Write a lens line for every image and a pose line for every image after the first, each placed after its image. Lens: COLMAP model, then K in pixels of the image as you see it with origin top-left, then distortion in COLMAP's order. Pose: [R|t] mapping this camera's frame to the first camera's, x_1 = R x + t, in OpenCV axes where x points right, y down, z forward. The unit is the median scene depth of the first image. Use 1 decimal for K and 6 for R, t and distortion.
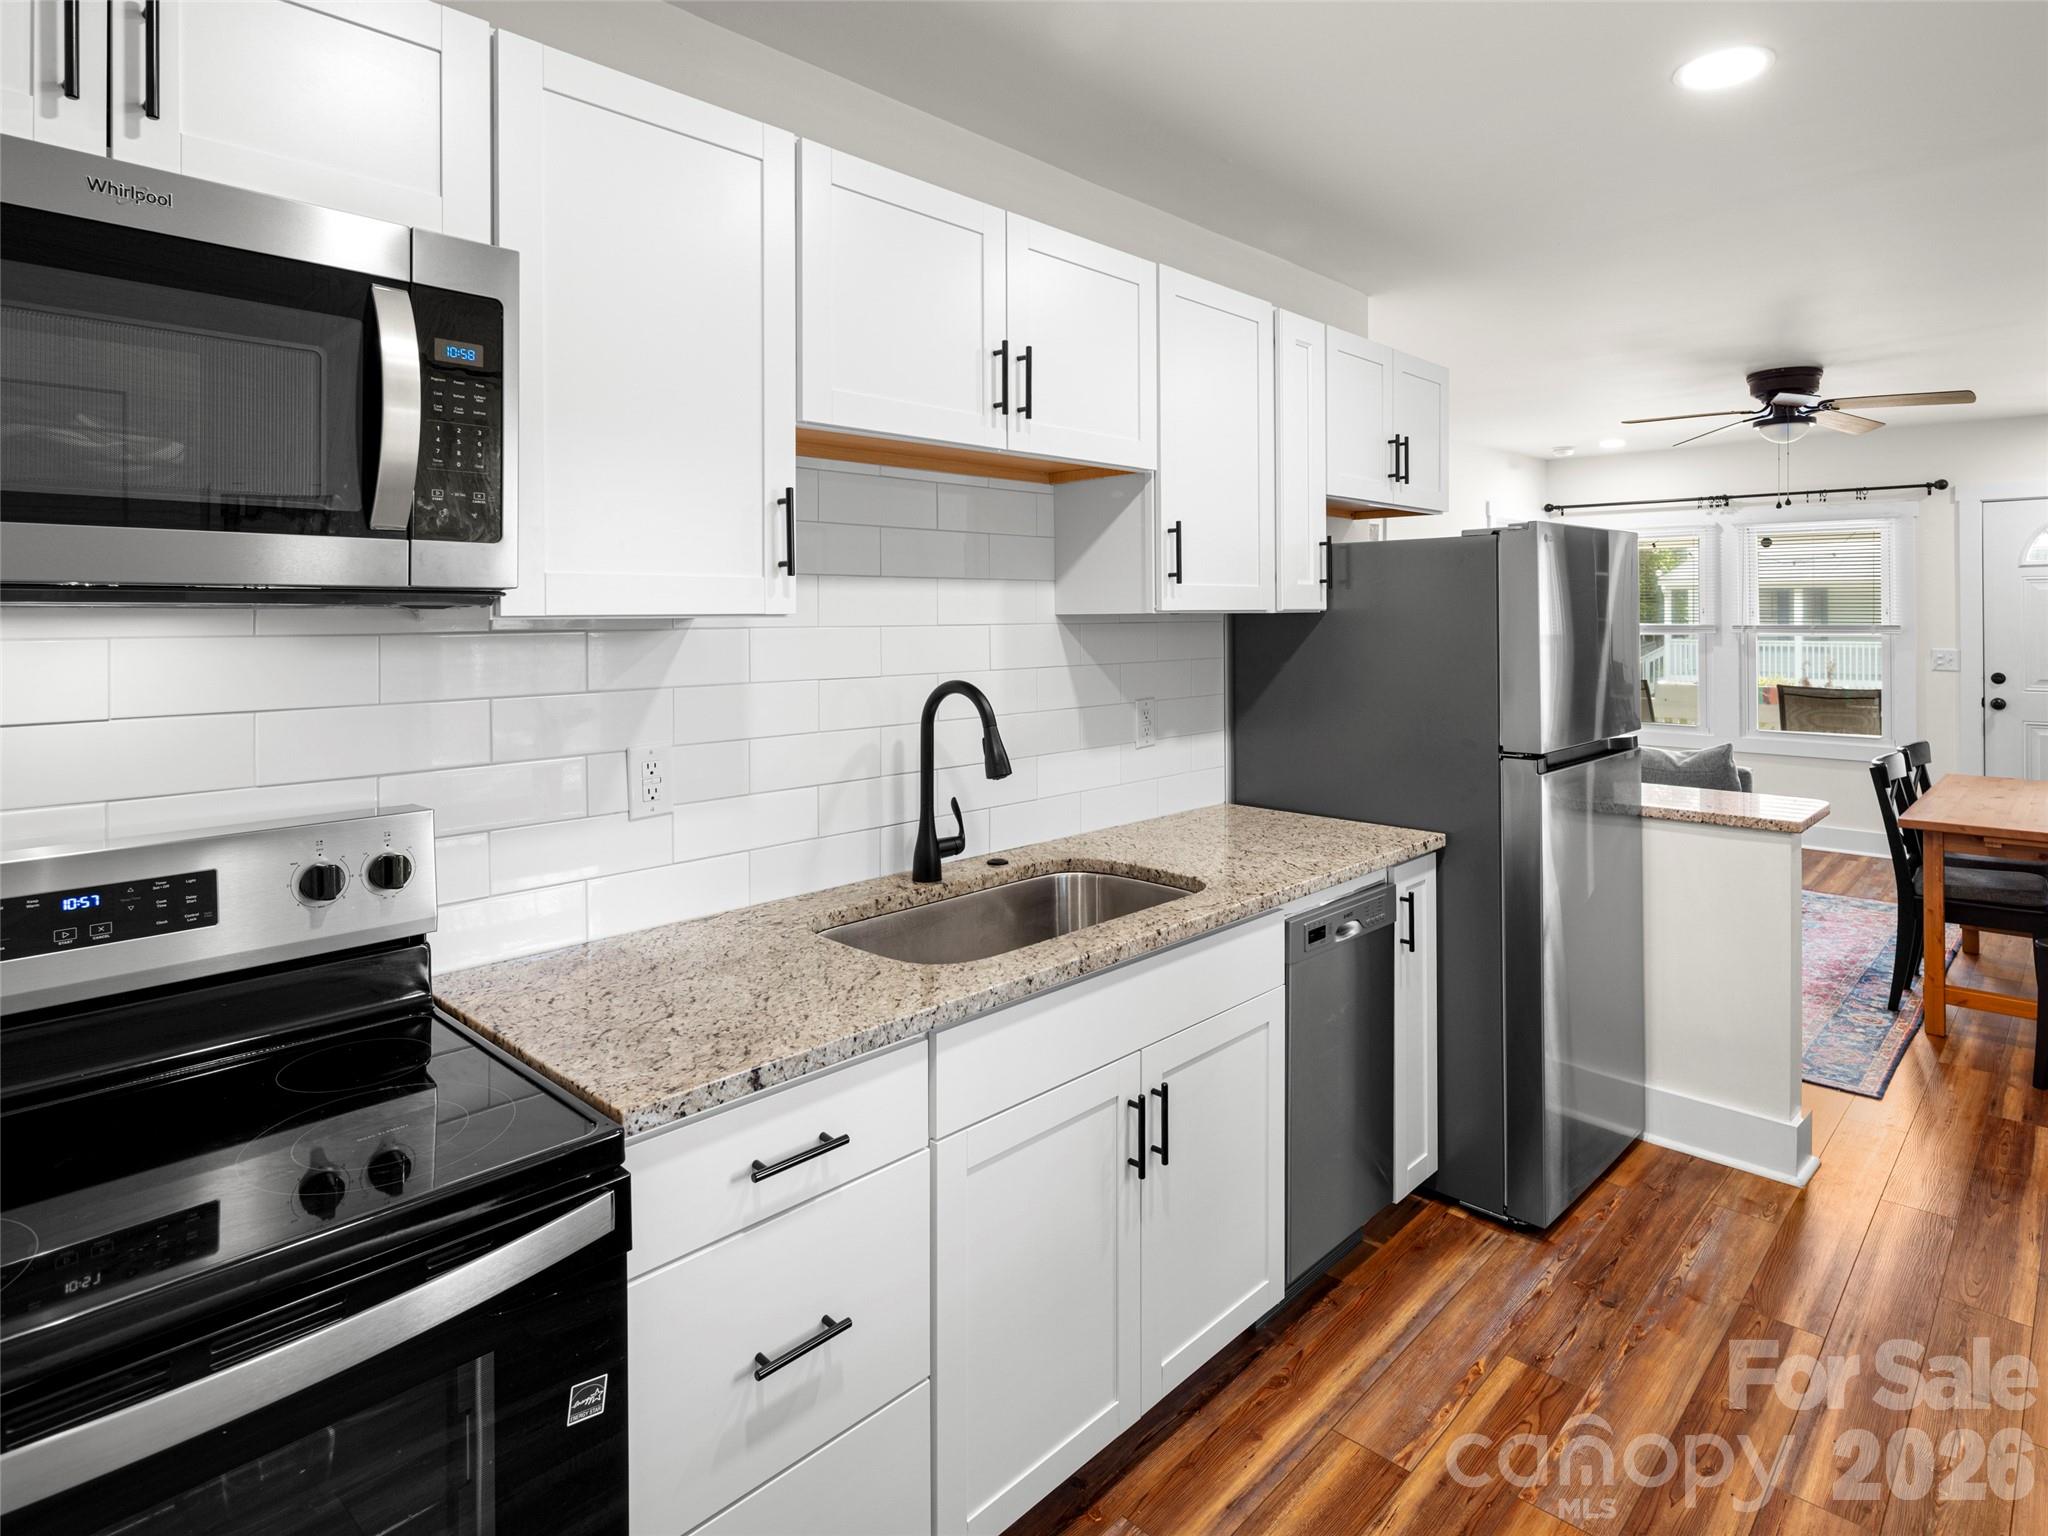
lens RADIAL K [[1135.0, 0, 1019.4], [0, 1135.0, 673.0], [0, 0, 1]] dist [0.008239, -0.002442]
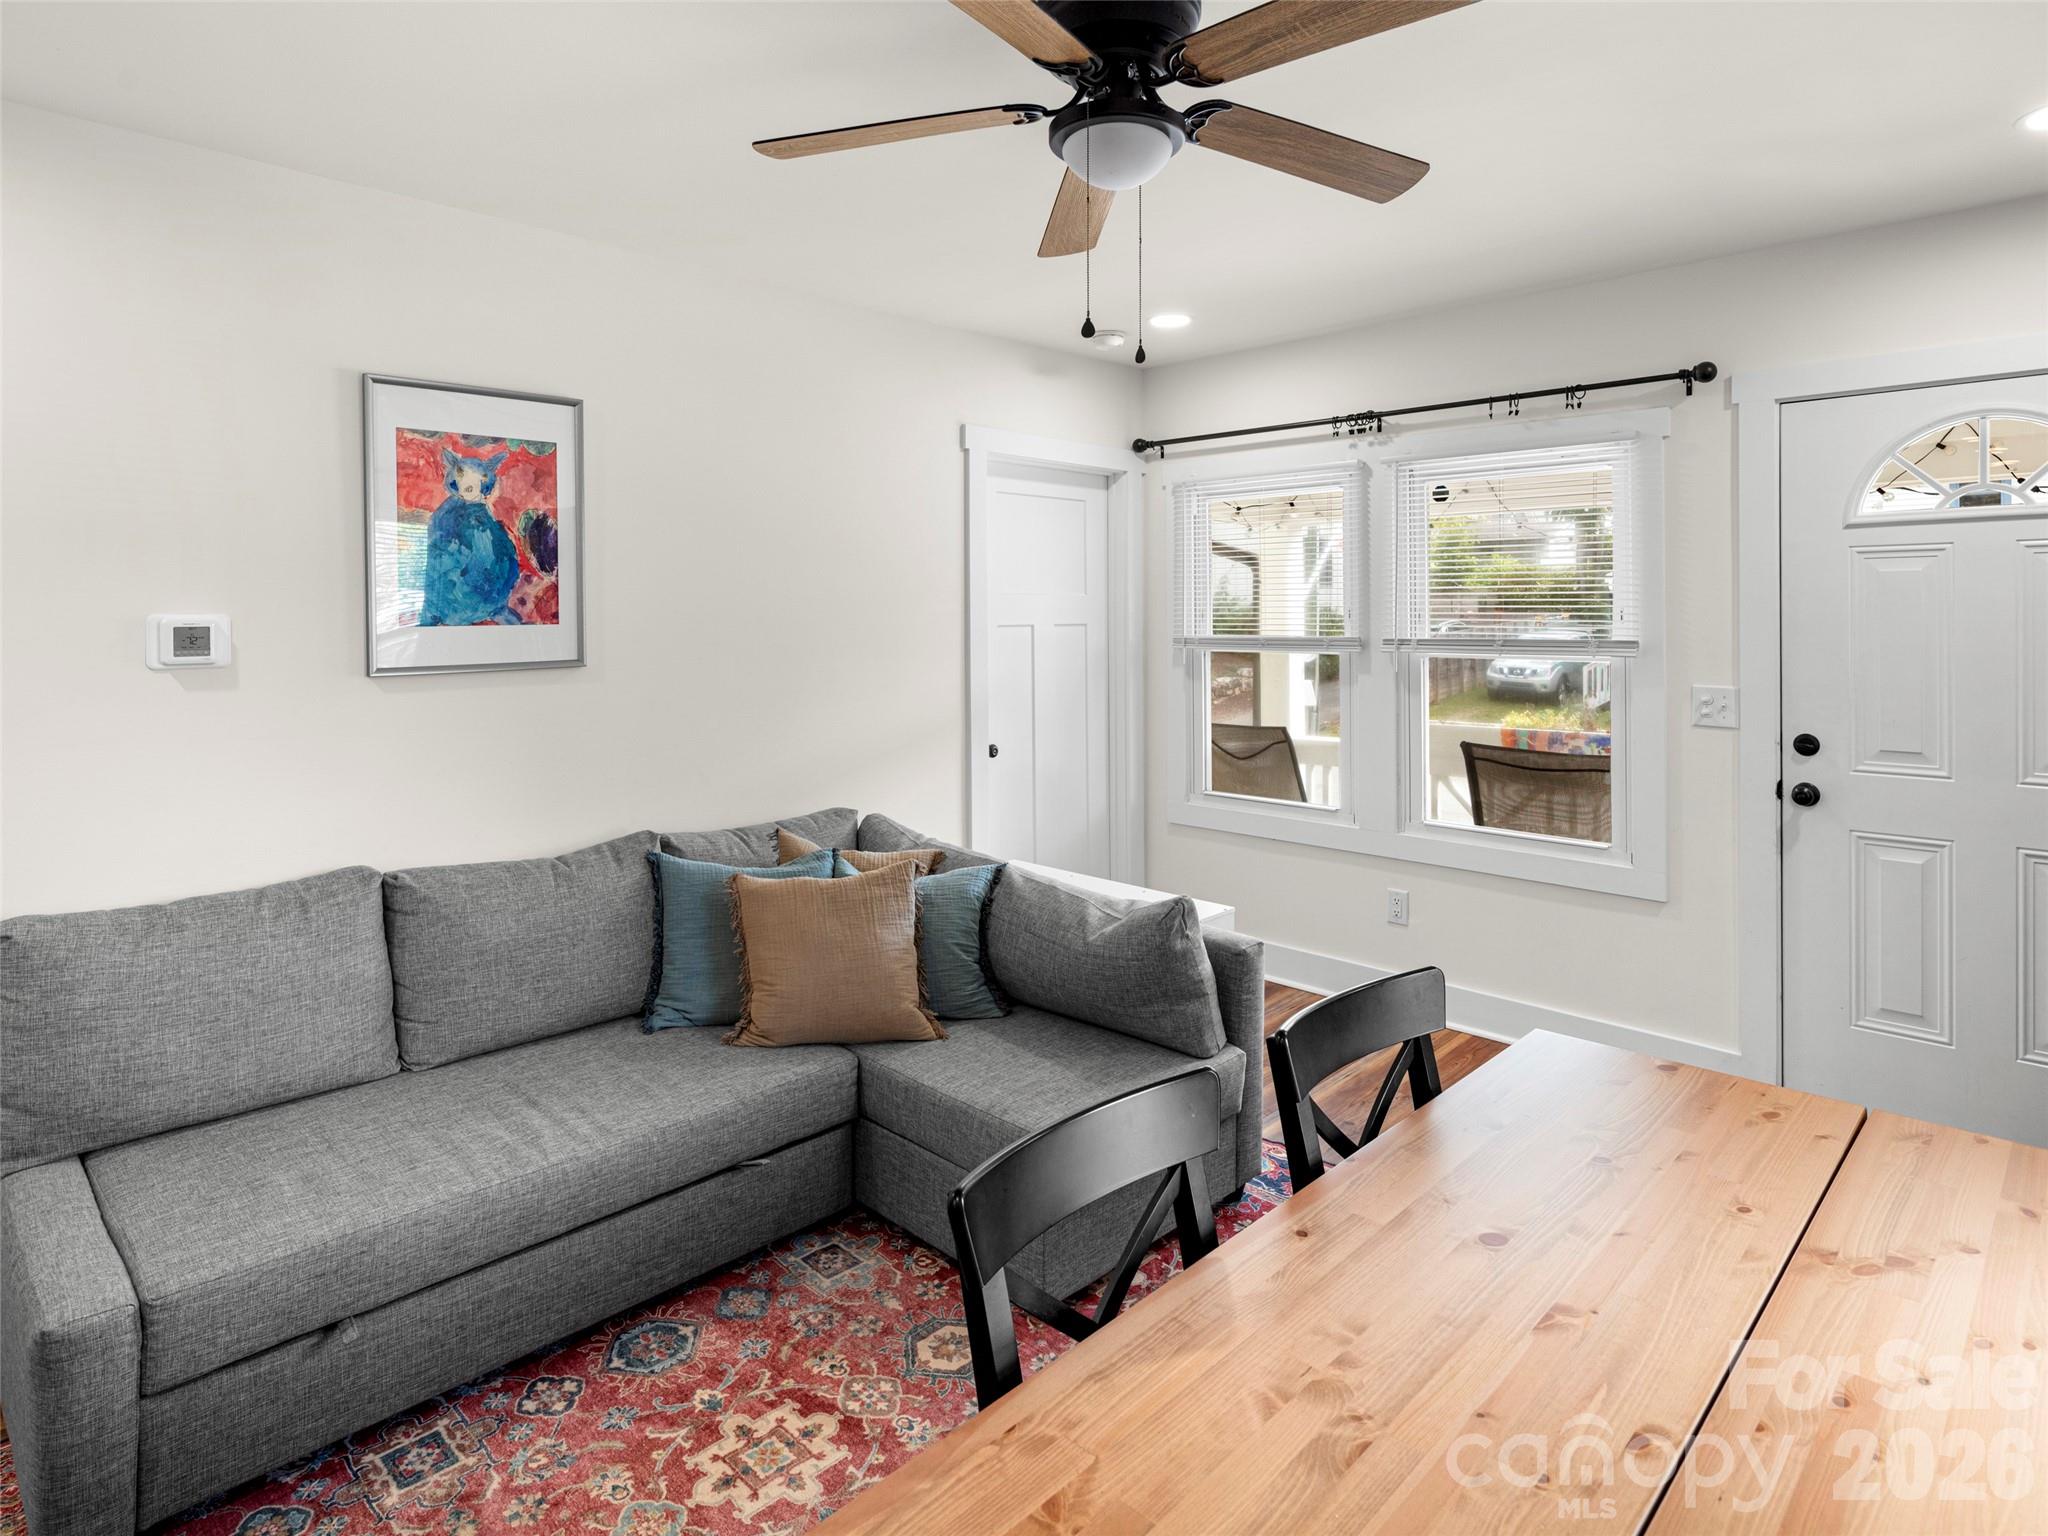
lens RADIAL K [[1135.0, 0, 1000.5], [0, 1135.0, 704.2], [0, 0, 1]] dist [0.008239, -0.002442]
pose [[0.999754, -0.001407, -0.022135, 0.467343], [0.002133, 0.999460, 0.032801, -0.029815], [0.022077, -0.032840, 0.999217, 0.440214]]
